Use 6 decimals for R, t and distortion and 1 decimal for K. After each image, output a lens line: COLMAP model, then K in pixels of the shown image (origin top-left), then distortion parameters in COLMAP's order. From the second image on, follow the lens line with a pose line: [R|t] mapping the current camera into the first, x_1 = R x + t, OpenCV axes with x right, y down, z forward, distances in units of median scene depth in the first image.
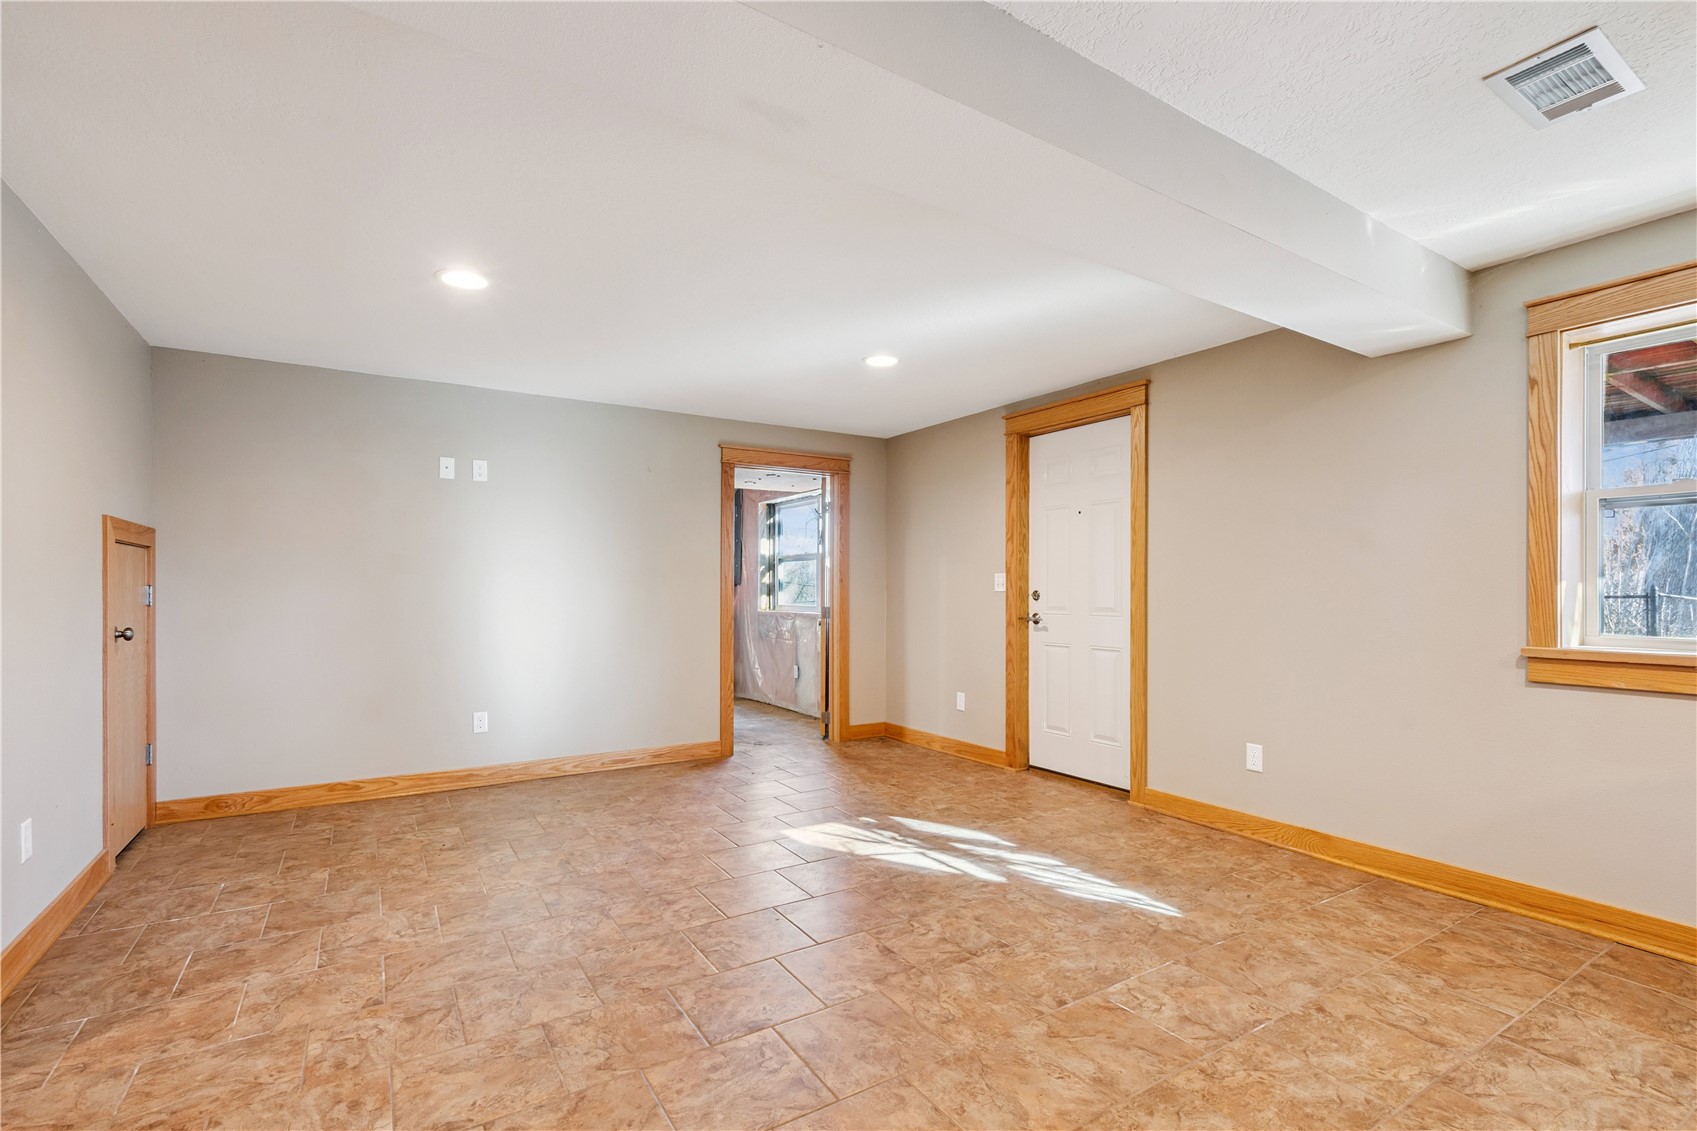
lens RADIAL K [[781.2, 0, 852.1], [0, 781.2, 591.6], [0, 0, 1]] dist [-0.000921, 0.000607]
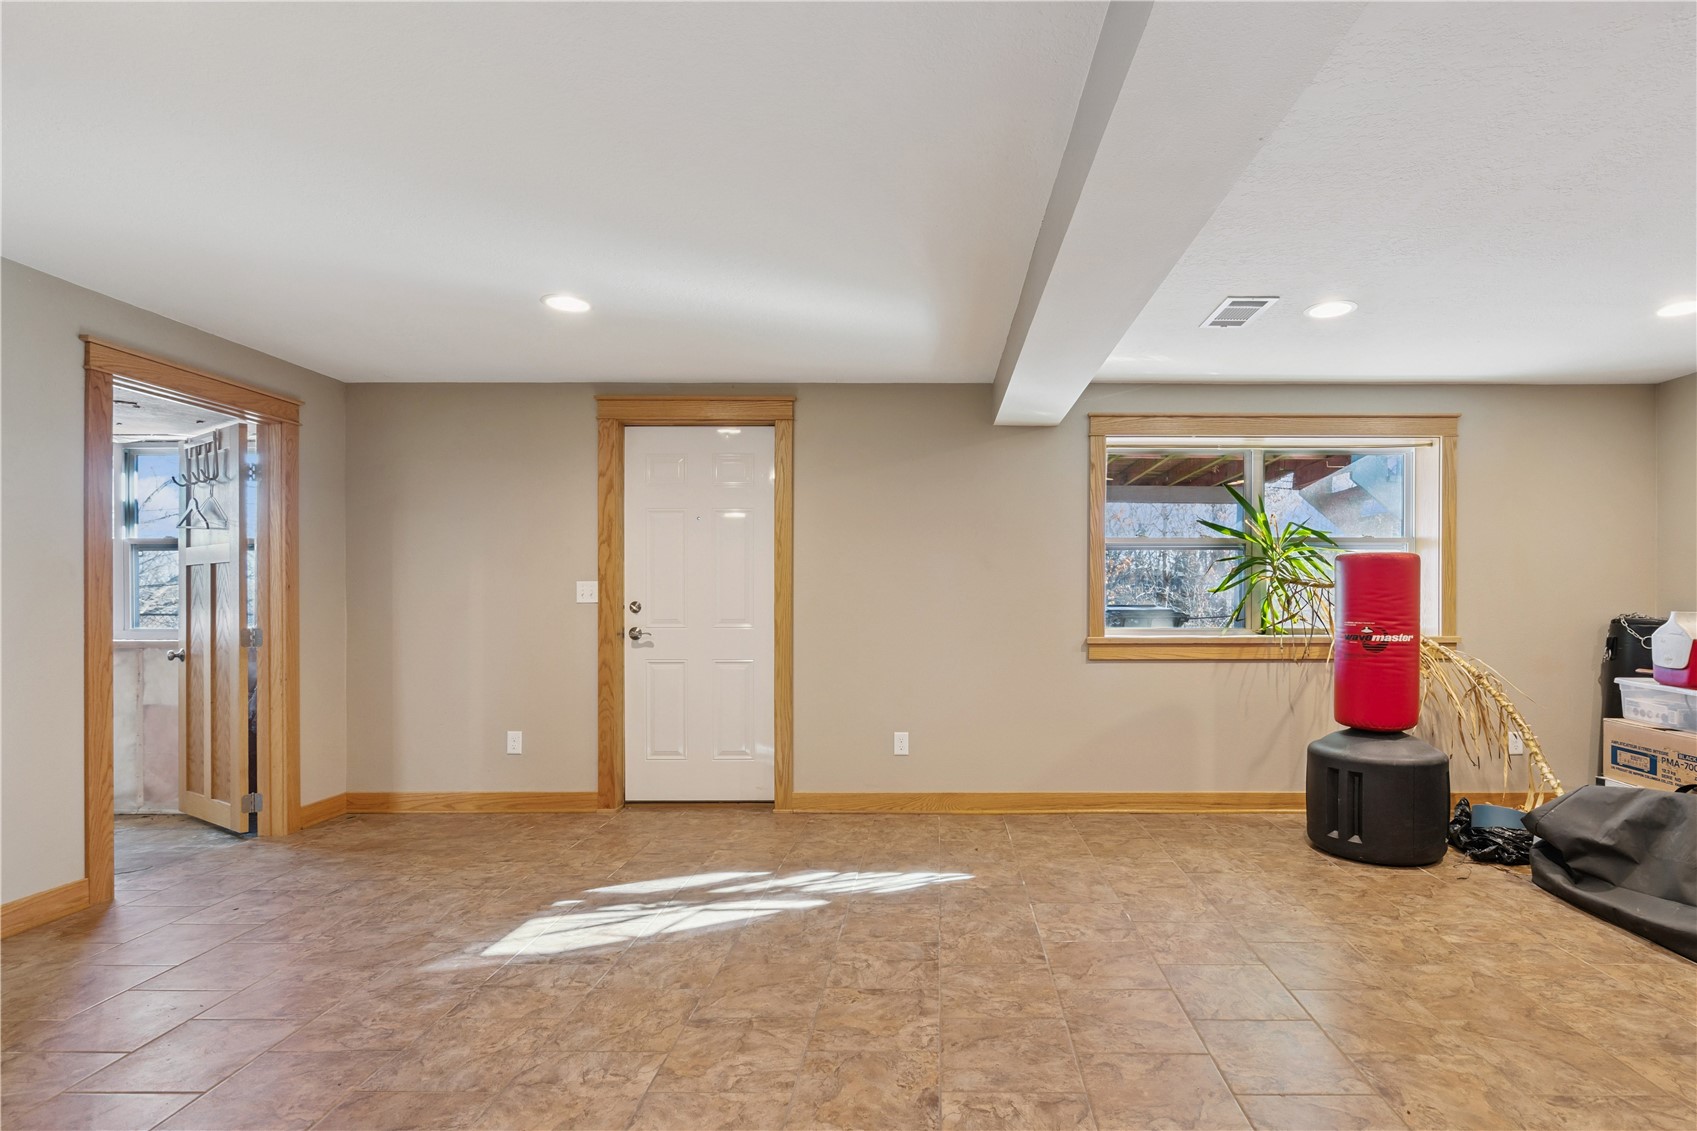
lens RADIAL K [[888.4, 0, 849.1], [0, 888.4, 601.9], [0, 0, 1]] dist [-0.010674, 0.000734]
pose [[0.533234, -0.003198, 0.845962, -0.578440], [0.002922, 0.999994, 0.001938, -0.002624], [-0.845963, 0.001439, 0.533240, 0.313247]]
